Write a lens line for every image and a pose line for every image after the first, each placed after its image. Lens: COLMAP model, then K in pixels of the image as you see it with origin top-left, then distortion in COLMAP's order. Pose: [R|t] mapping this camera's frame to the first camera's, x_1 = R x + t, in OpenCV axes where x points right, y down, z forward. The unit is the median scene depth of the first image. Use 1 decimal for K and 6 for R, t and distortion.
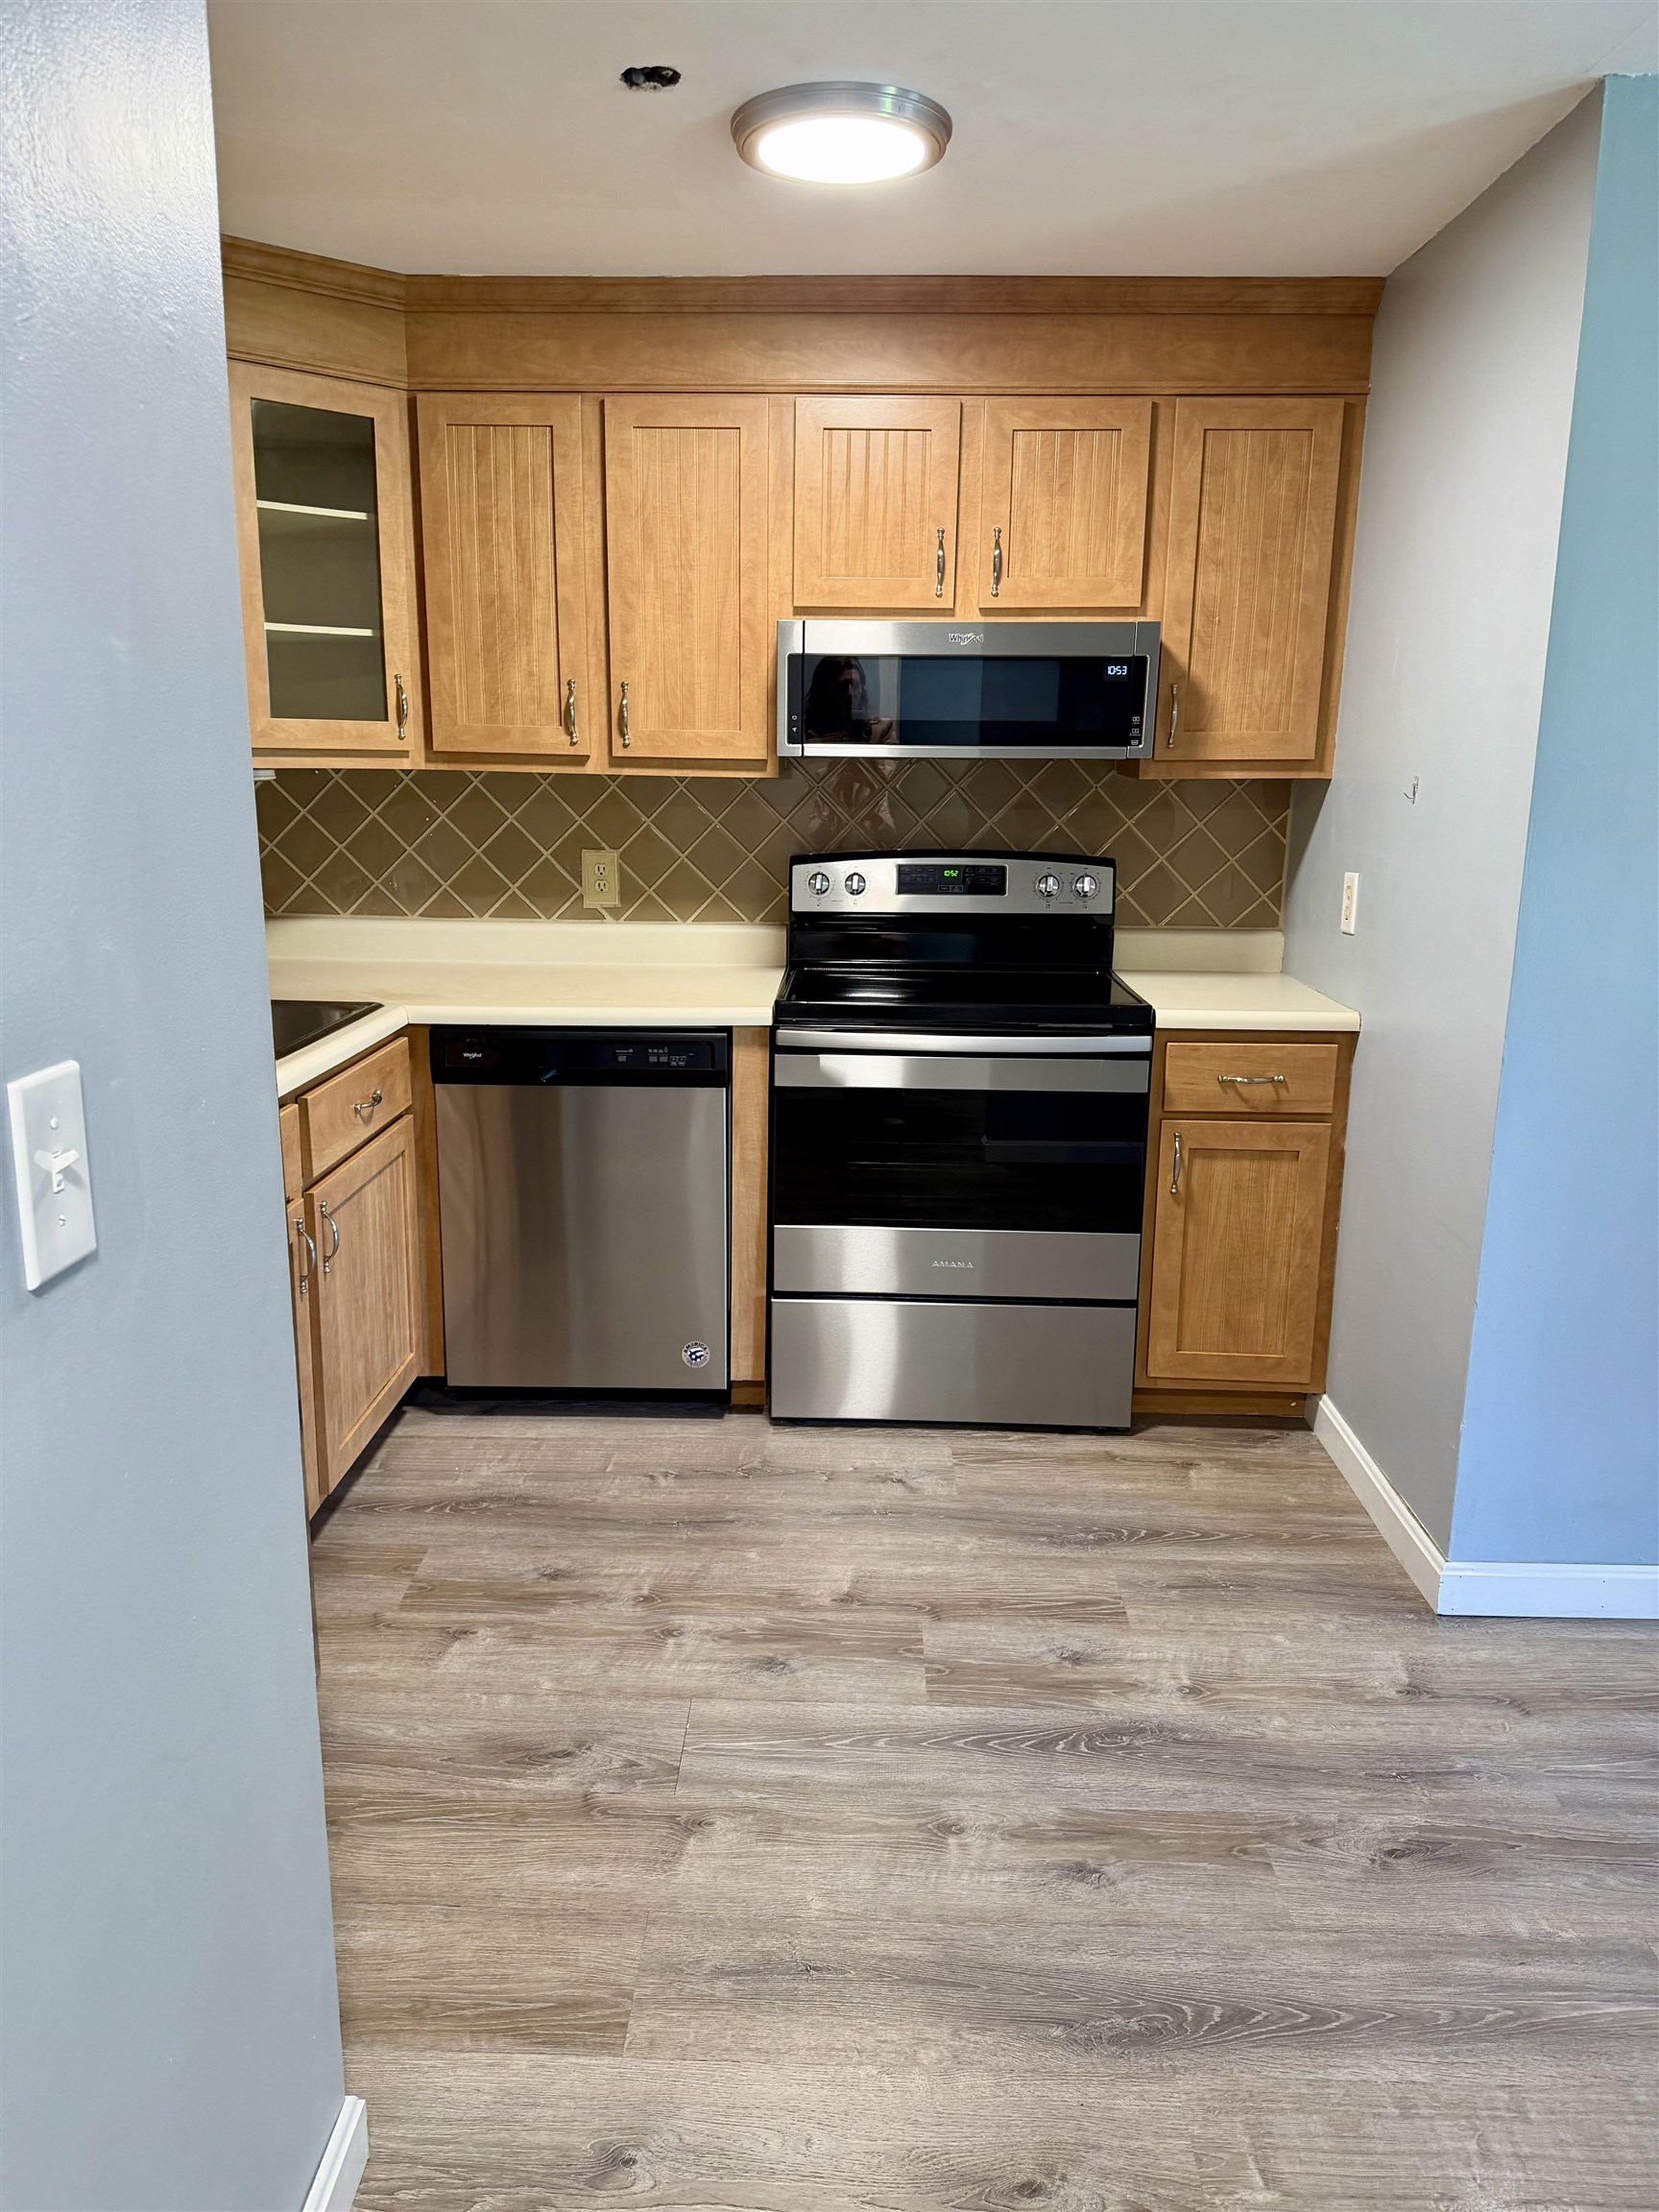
lens RADIAL K [[1574.0, 0, 811.7], [0, 1574.0, 1099.3], [0, 0, 1]] dist [0.080939, -0.101116]
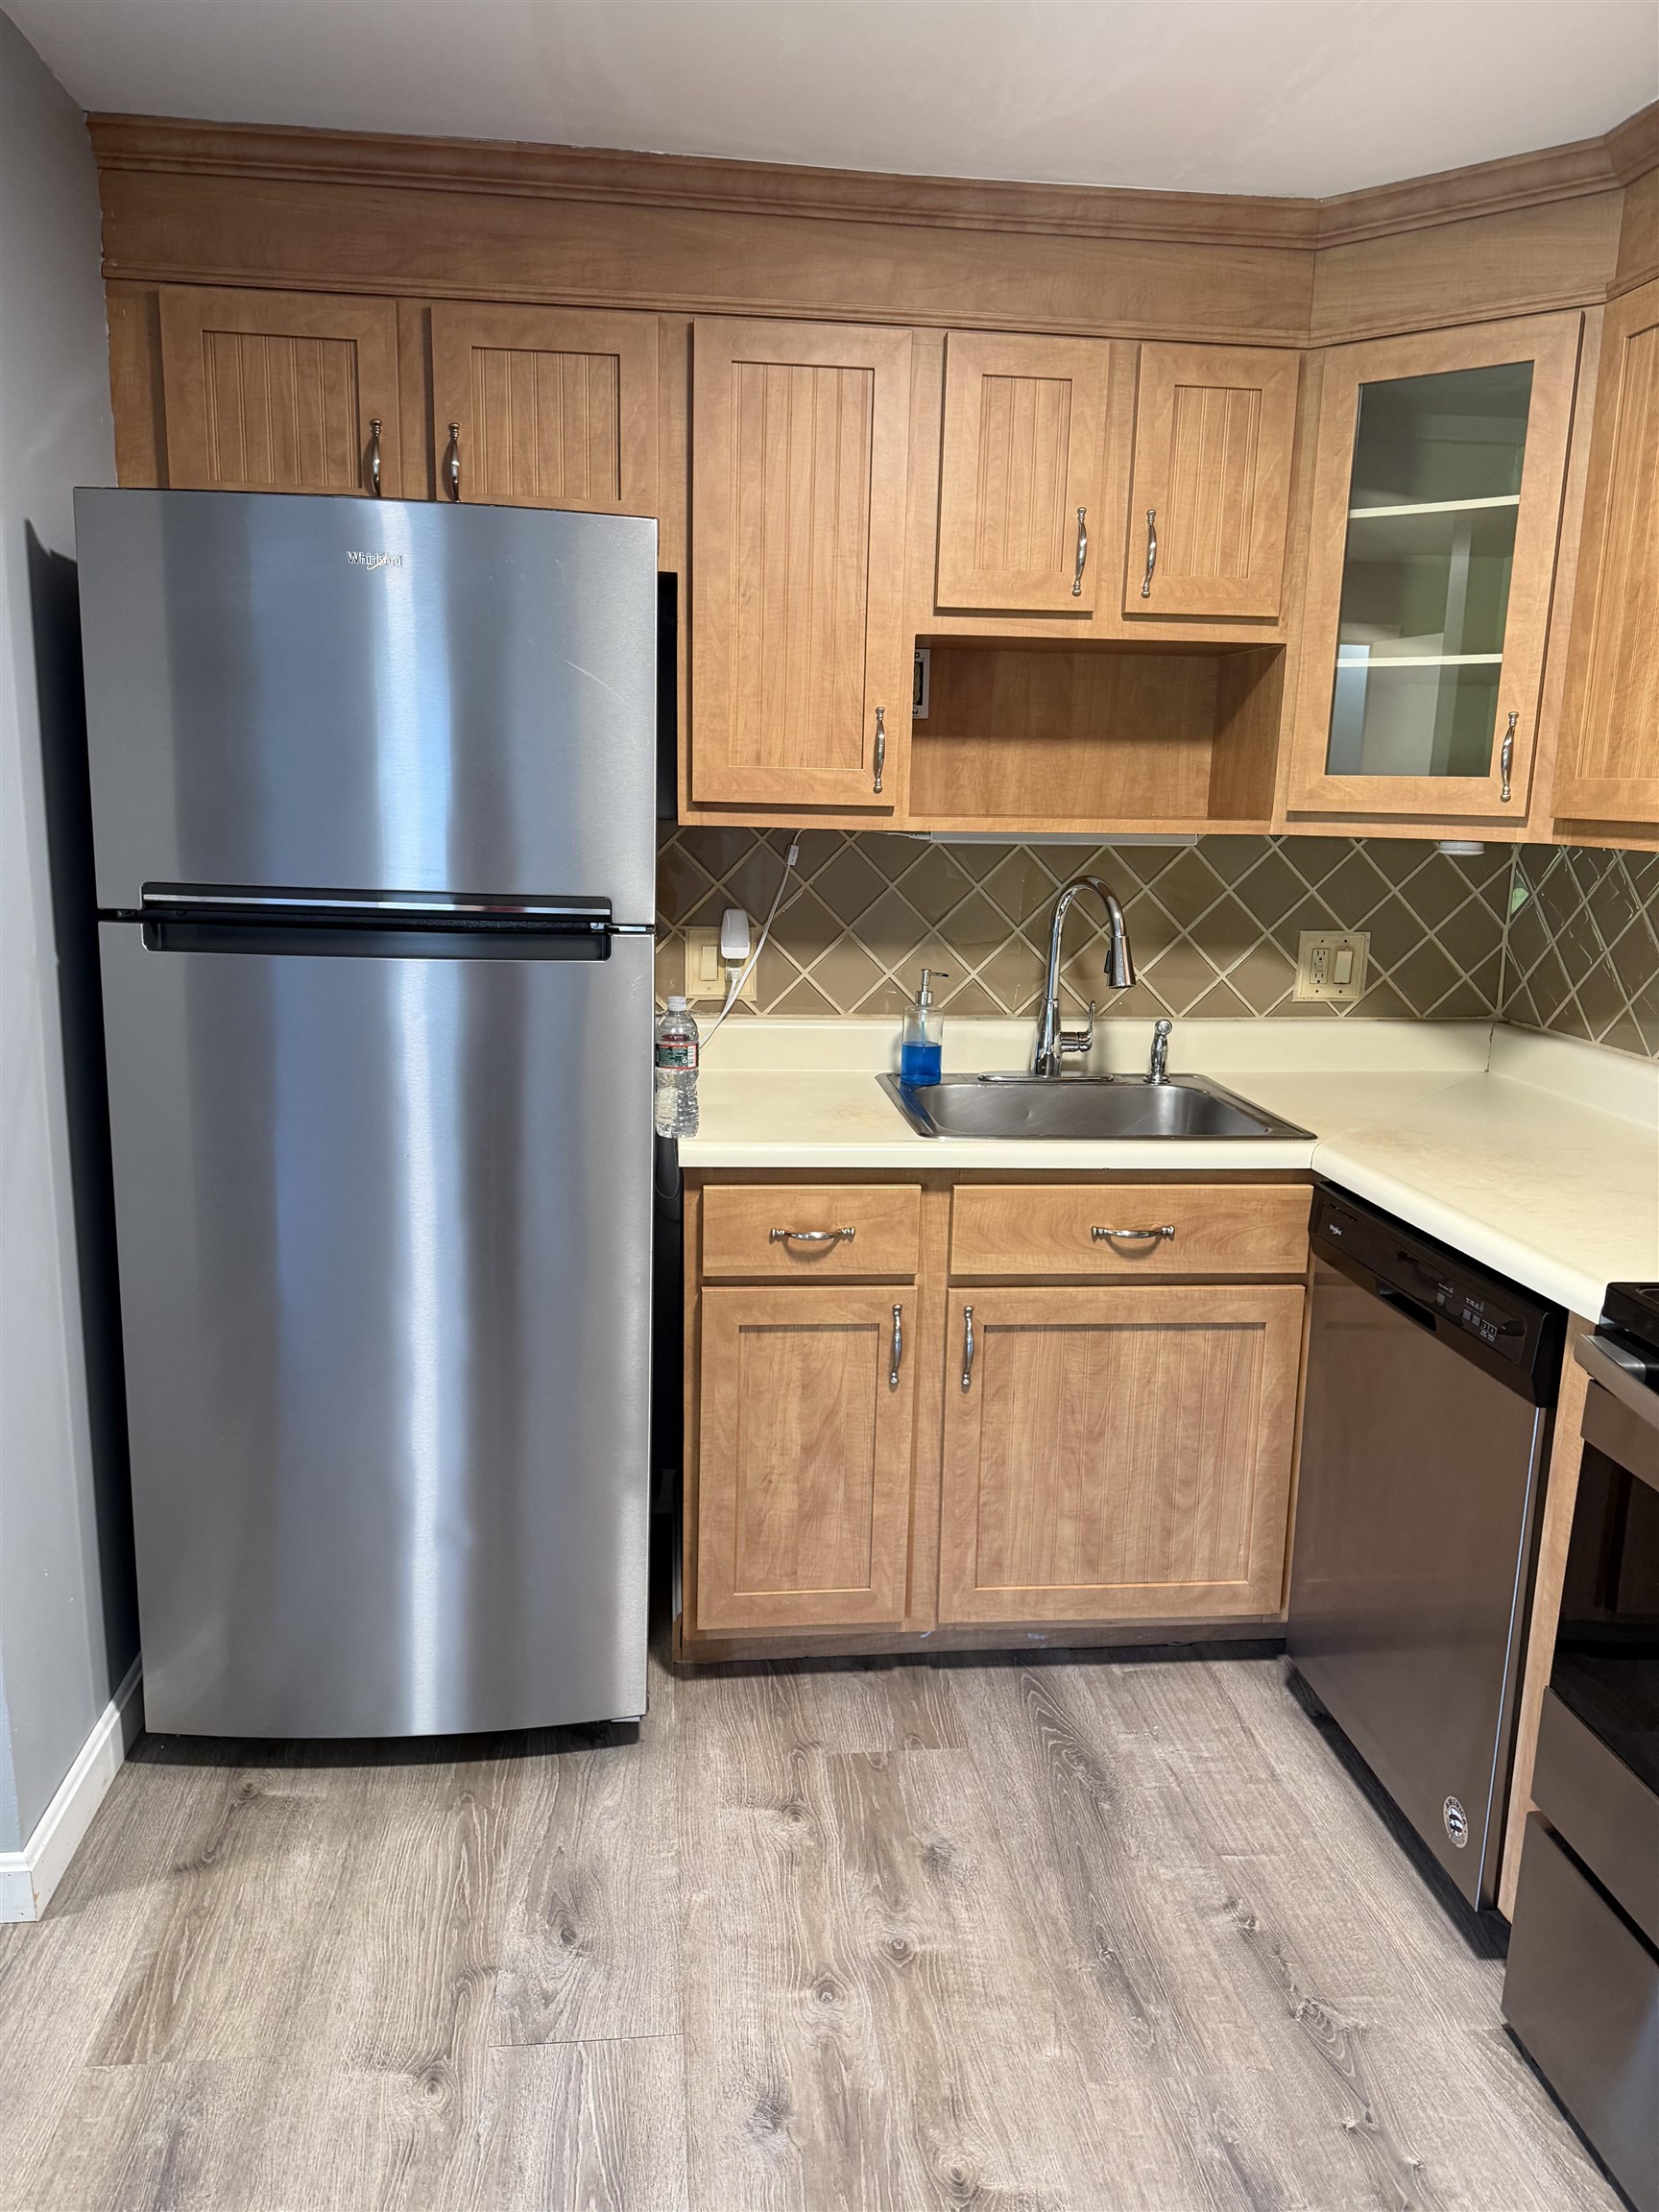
lens RADIAL K [[1574.0, 0, 811.7], [0, 1574.0, 1099.3], [0, 0, 1]] dist [0.080939, -0.101116]
pose [[0.124624, 0.186087, -0.974598, 0.454597], [-0.237664, 0.959259, 0.152768, -0.140475], [0.963320, 0.212588, 0.163773, 0.642201]]
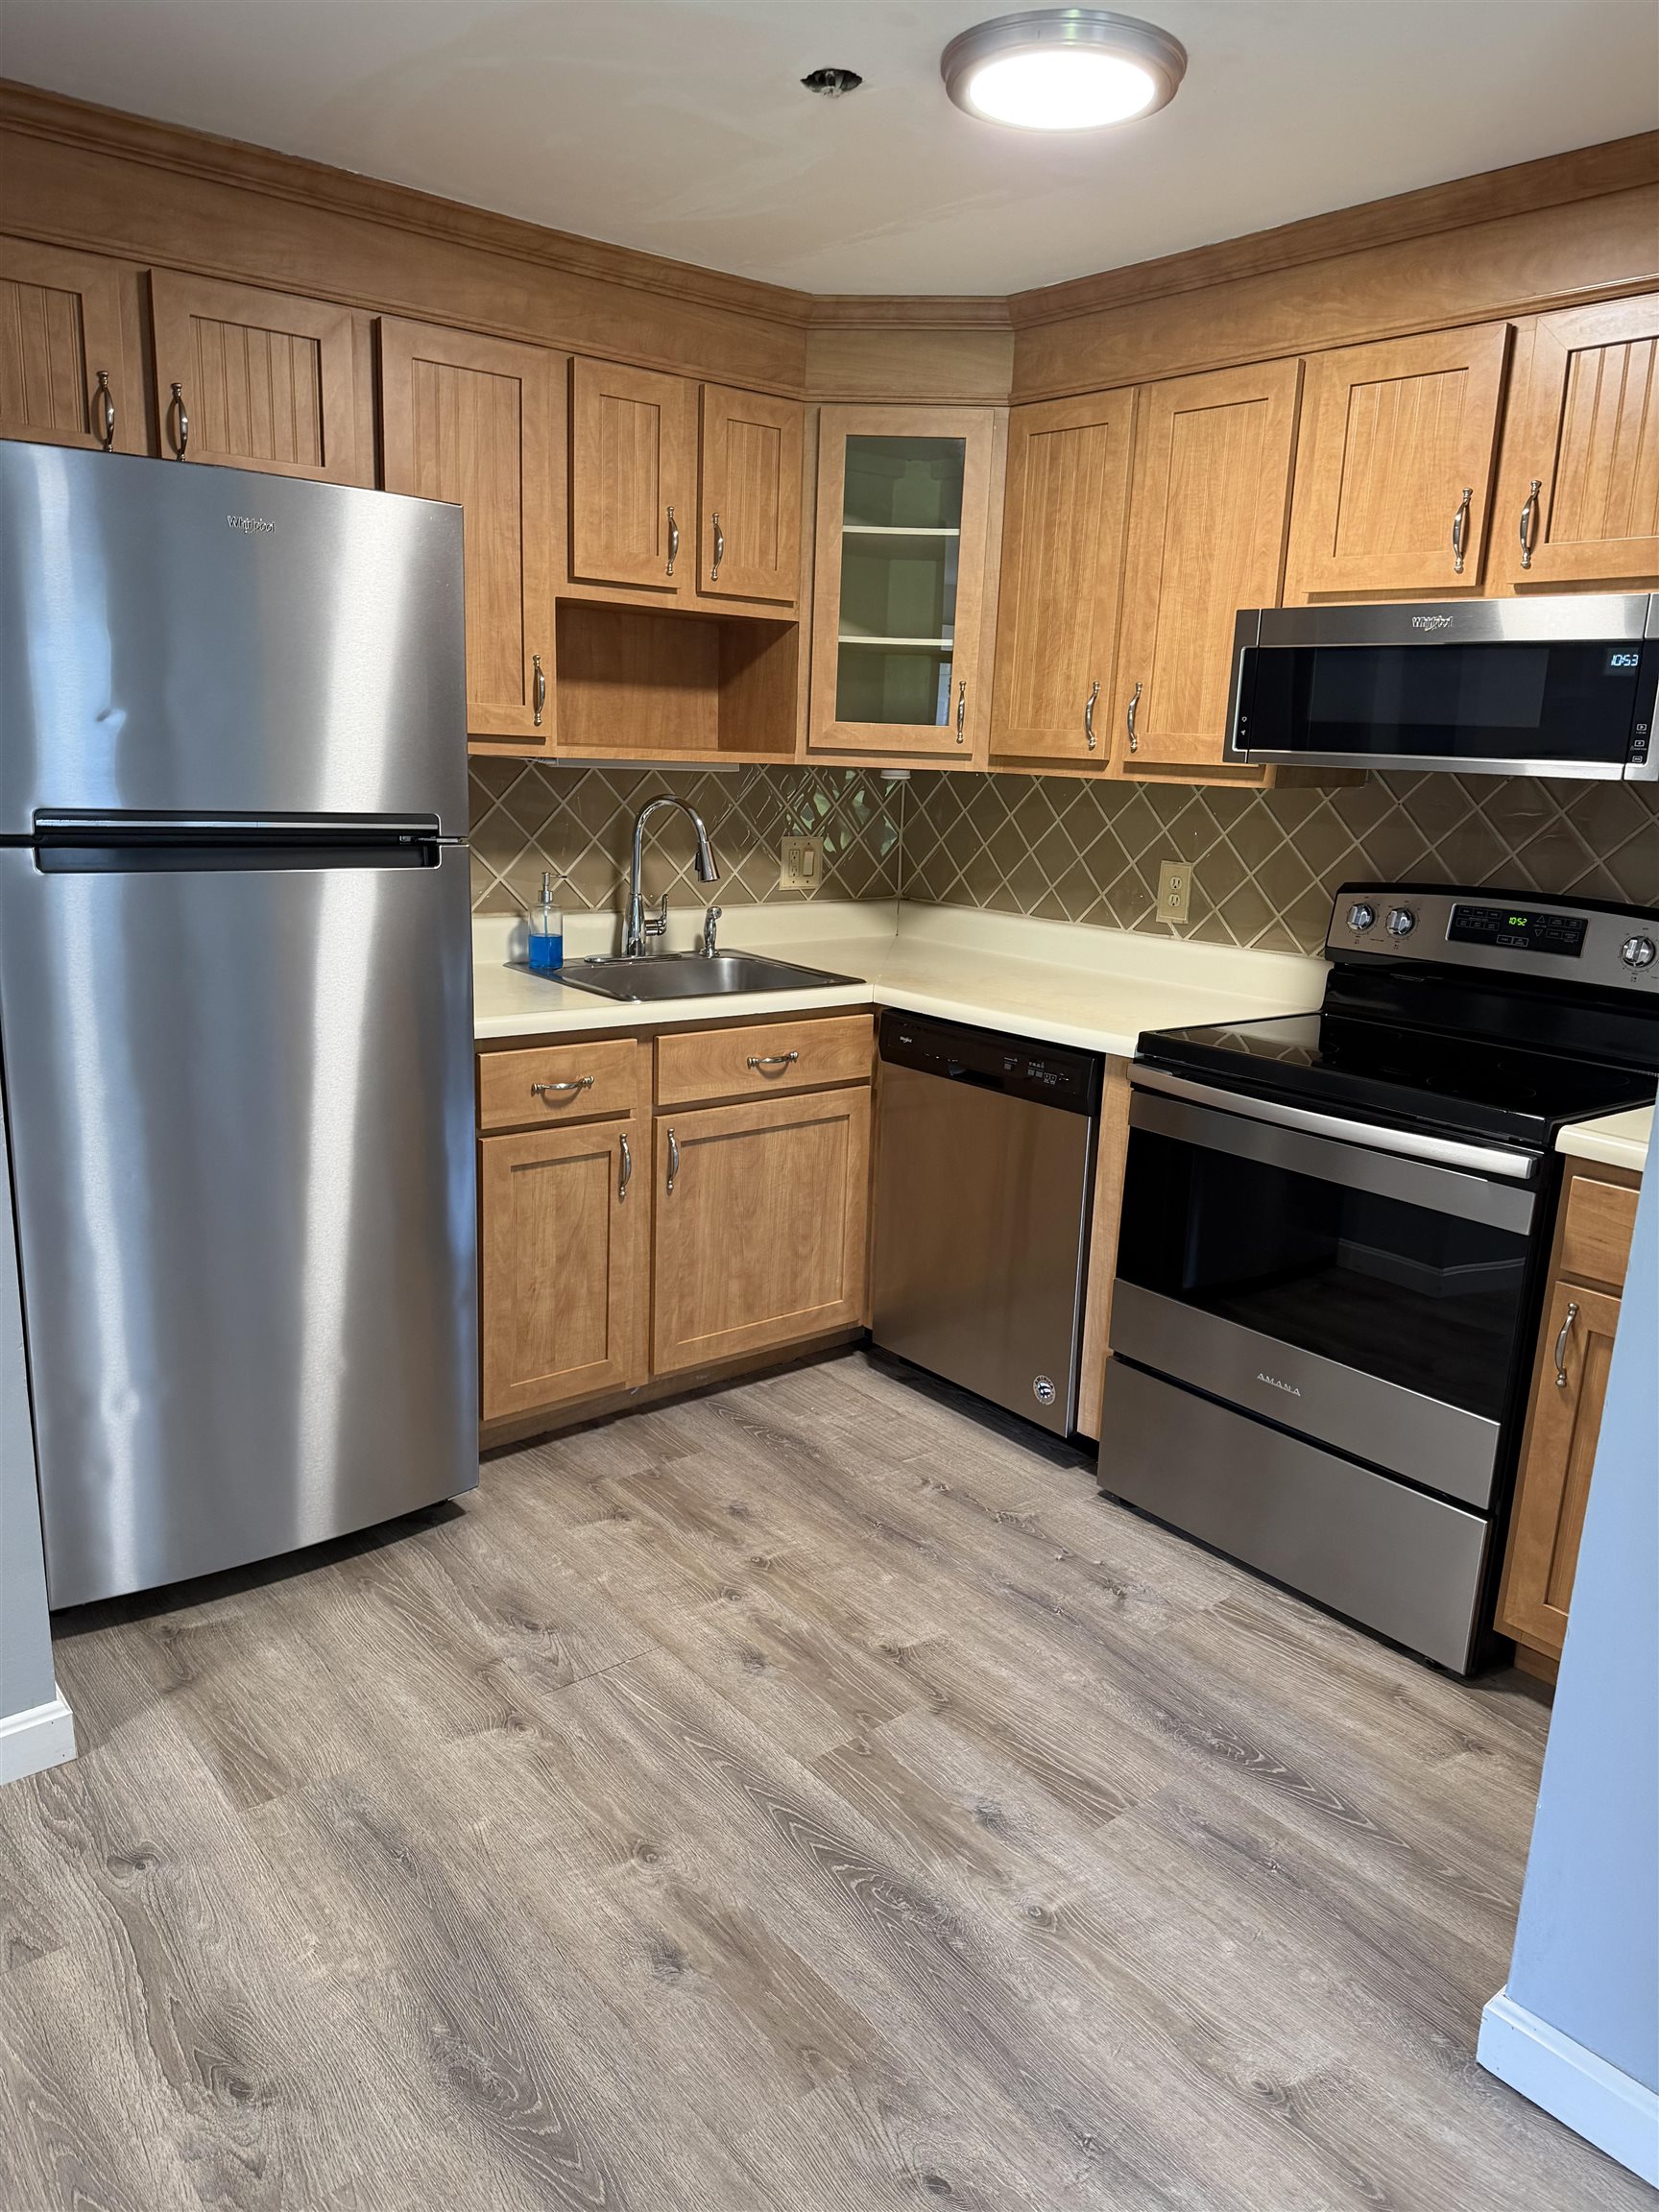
lens RADIAL K [[1558.7, 0, 829.5], [0, 1558.7, 1106.0], [0, 0, 1]] dist [0.056770, -0.071895]
pose [[0.650003, 0.190131, -0.735763, 0.527977], [-0.195996, 0.977383, 0.079418, -0.057405], [0.734222, 0.092584, 0.672567, 0.269305]]
